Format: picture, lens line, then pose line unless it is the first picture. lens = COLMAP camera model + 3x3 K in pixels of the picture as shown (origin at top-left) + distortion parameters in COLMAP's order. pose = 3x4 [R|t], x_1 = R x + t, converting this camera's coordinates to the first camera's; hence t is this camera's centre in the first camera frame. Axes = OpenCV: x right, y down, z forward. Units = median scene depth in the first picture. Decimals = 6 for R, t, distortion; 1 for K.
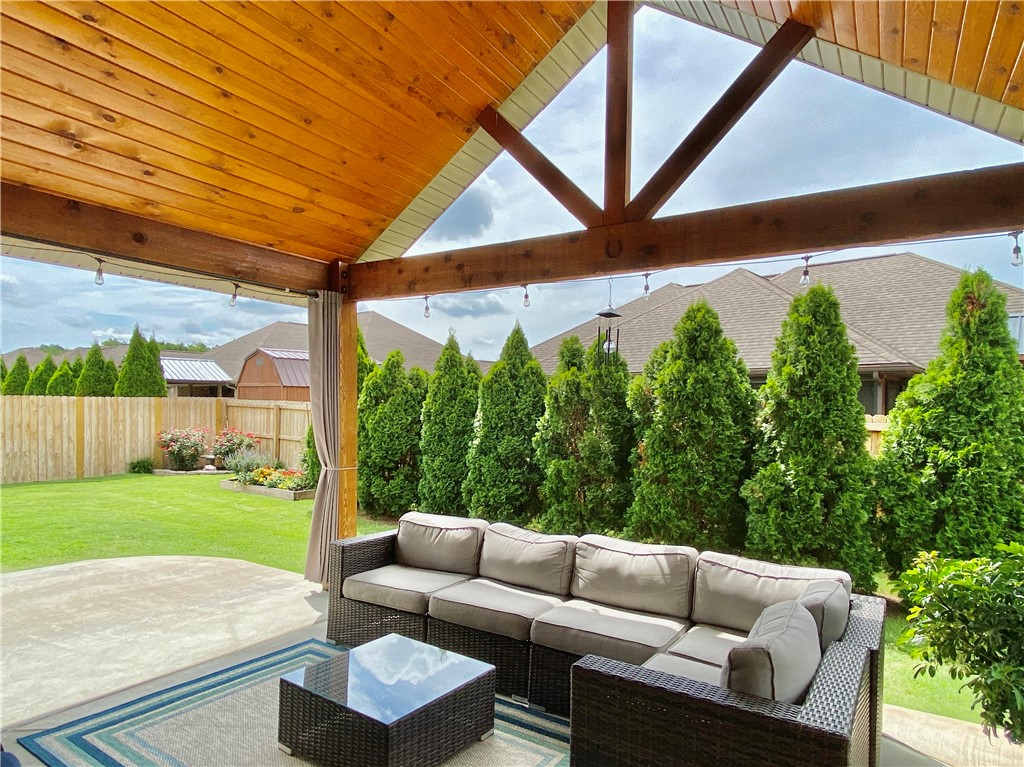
lens RADIAL K [[597.8, 0, 510.9], [0, 597.8, 407.5], [0, 0, 1]] dist [0.025384, -0.002158]
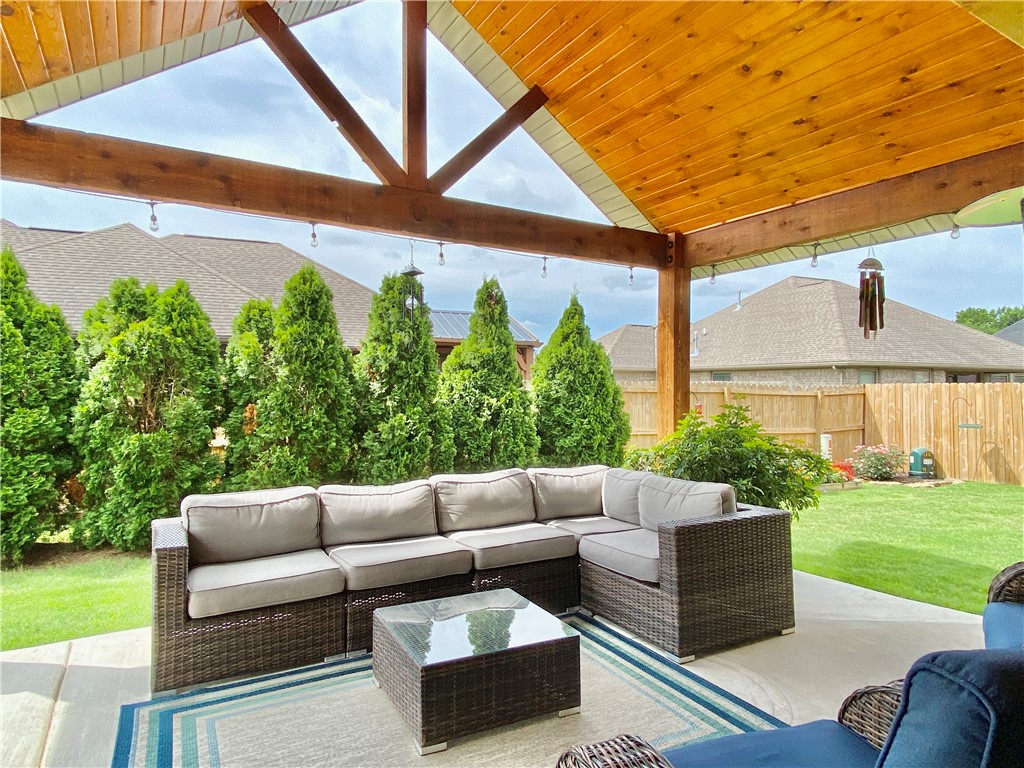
lens RADIAL K [[611.3, 0, 512.0], [0, 611.3, 384.0], [0, 0, 1]] dist [-0.001213, -0.001064]
pose [[0.473160, -0.005659, 0.880958, -0.666567], [0.006202, 0.999976, 0.003093, 0.038527], [-0.880955, 0.004000, 0.473184, 0.307395]]
